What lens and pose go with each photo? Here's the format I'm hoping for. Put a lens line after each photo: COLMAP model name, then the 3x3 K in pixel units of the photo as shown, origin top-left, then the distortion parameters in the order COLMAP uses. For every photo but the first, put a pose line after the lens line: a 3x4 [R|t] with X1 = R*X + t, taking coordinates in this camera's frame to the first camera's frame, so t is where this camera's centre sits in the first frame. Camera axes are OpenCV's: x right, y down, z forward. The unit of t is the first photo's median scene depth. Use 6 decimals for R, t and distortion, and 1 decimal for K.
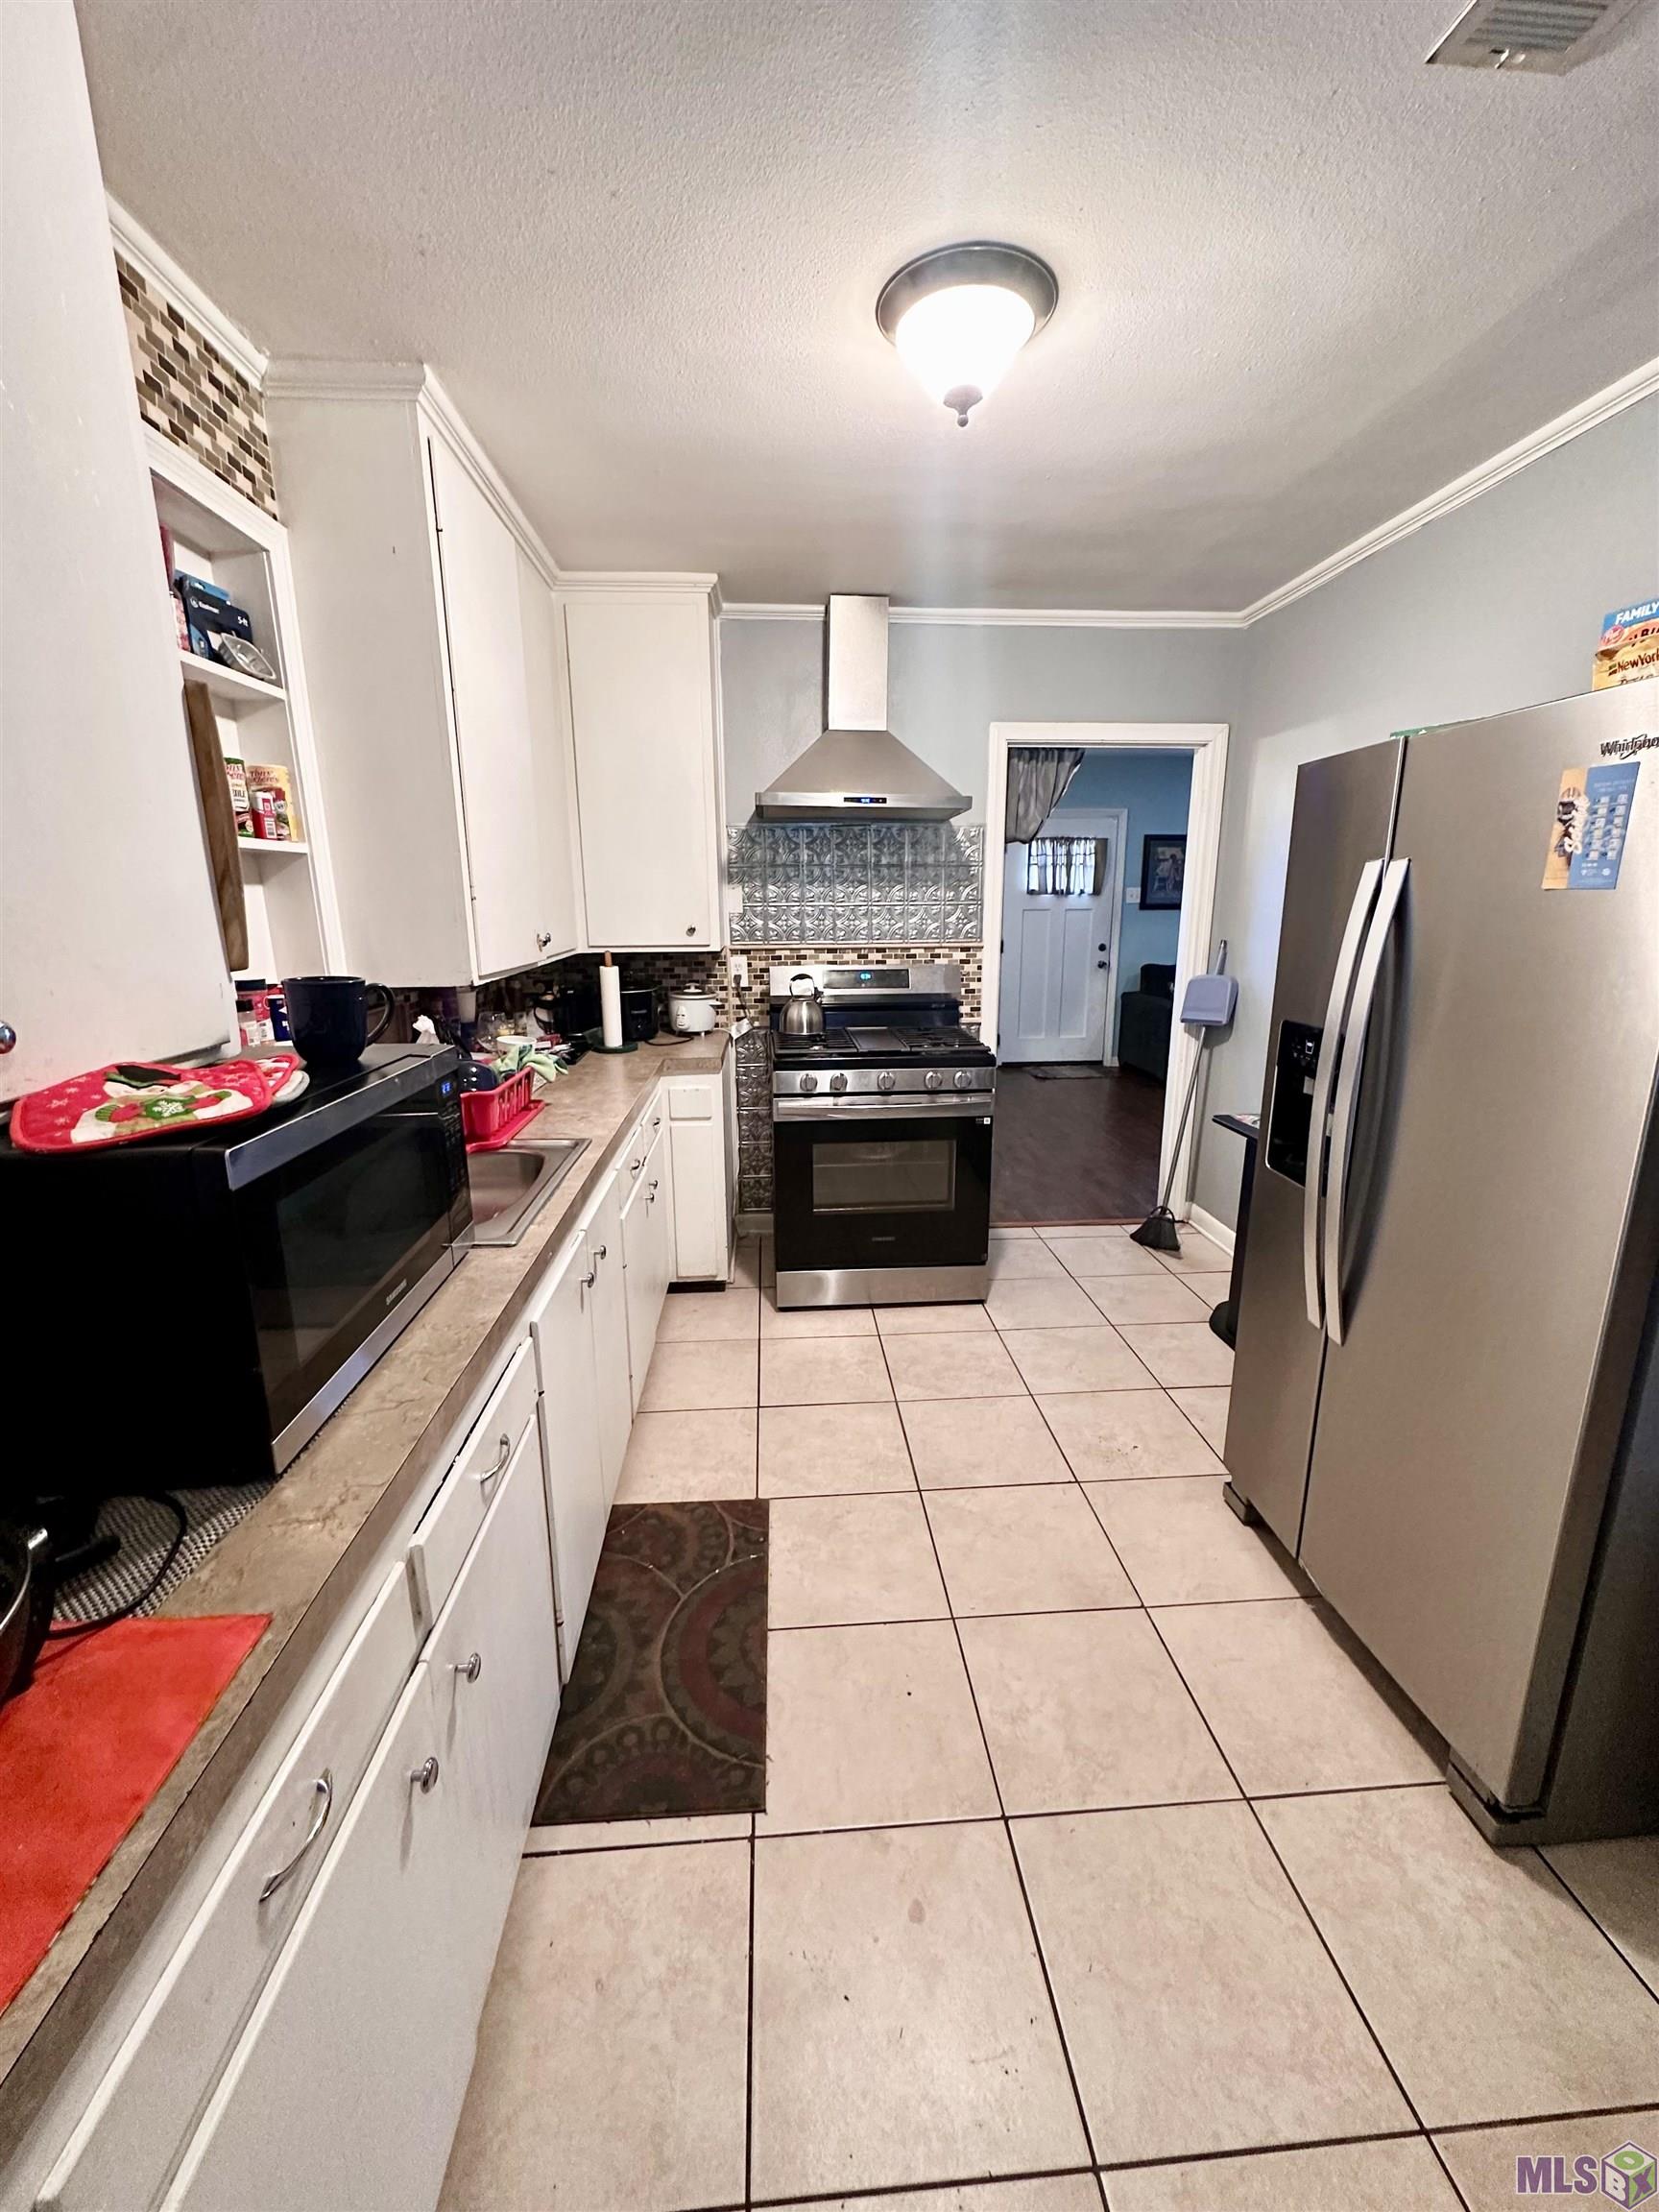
lens RADIAL K [[888.8, 0, 830.2], [0, 888.8, 1105.6], [0, 0, 1]] dist [0.000478, 0.000001]
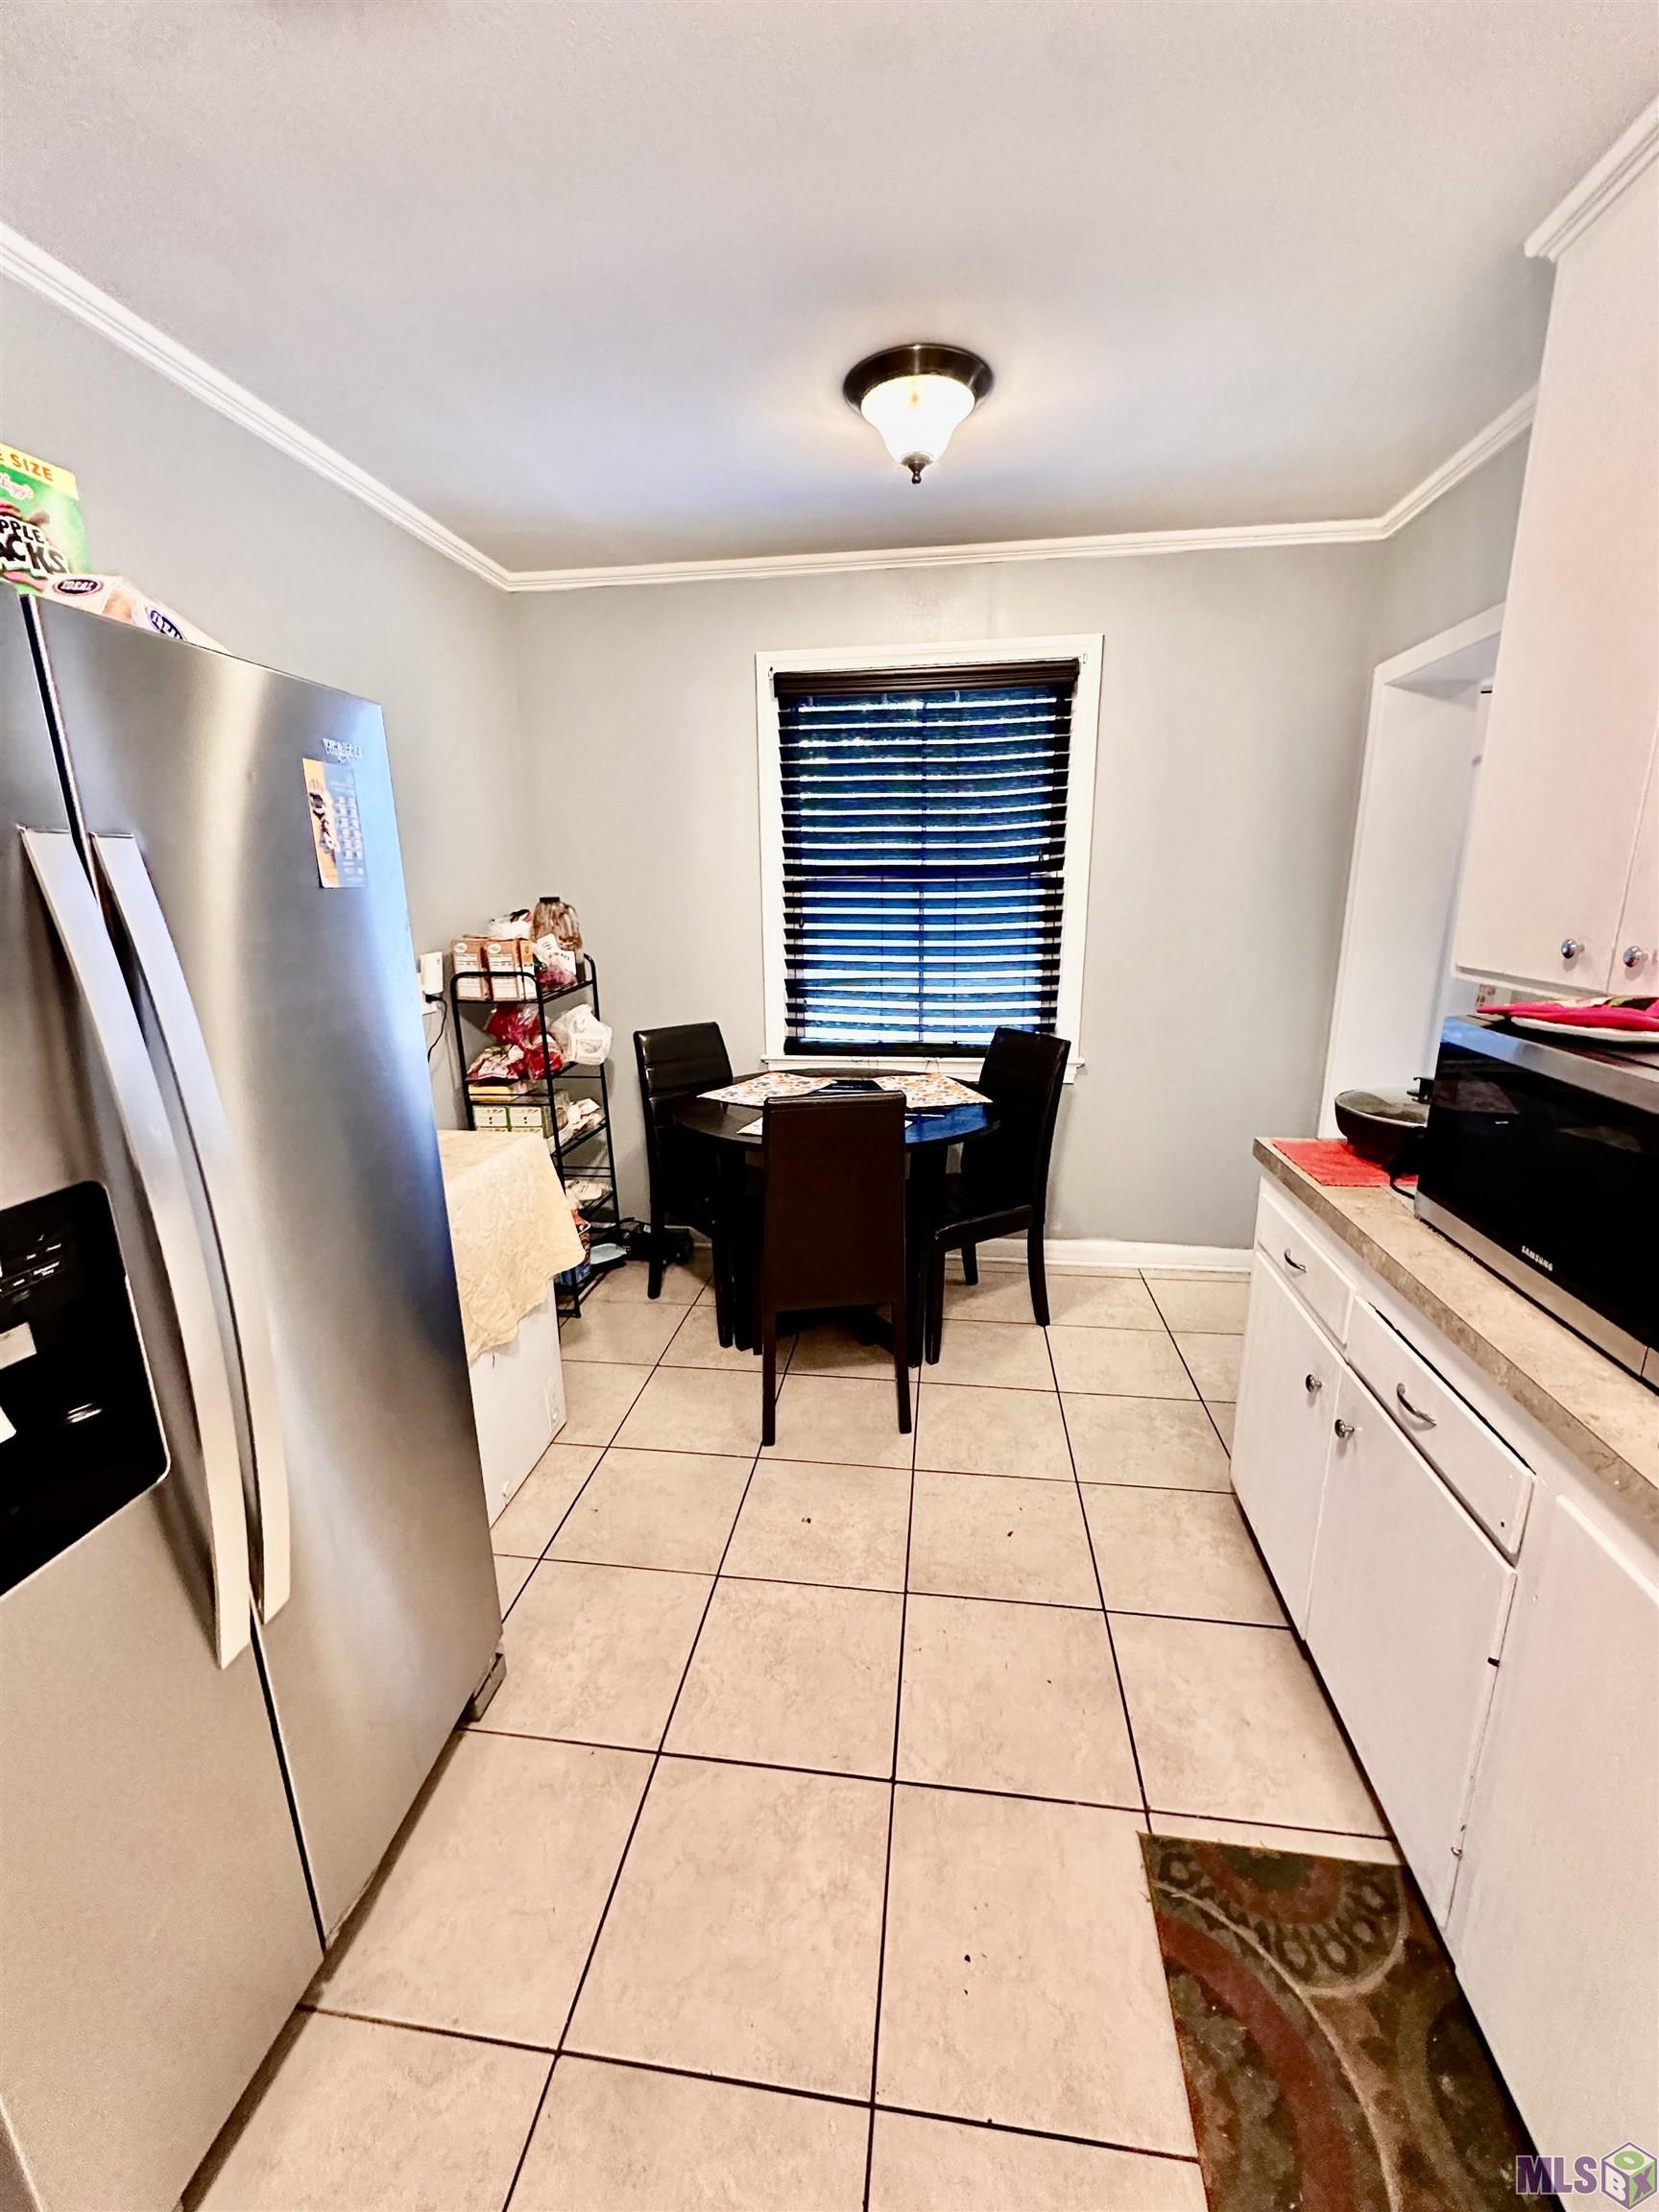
lens RADIAL K [[888.8, 0, 831.9], [0, 888.8, 1109.8], [0, 0, 1]] dist [0.000478, 0.000001]
pose [[-0.978616, -0.030173, 0.203471, 0.095110], [0.067706, 0.886809, 0.457149, -0.436403], [-0.194234, 0.461149, -0.865803, 1.851857]]
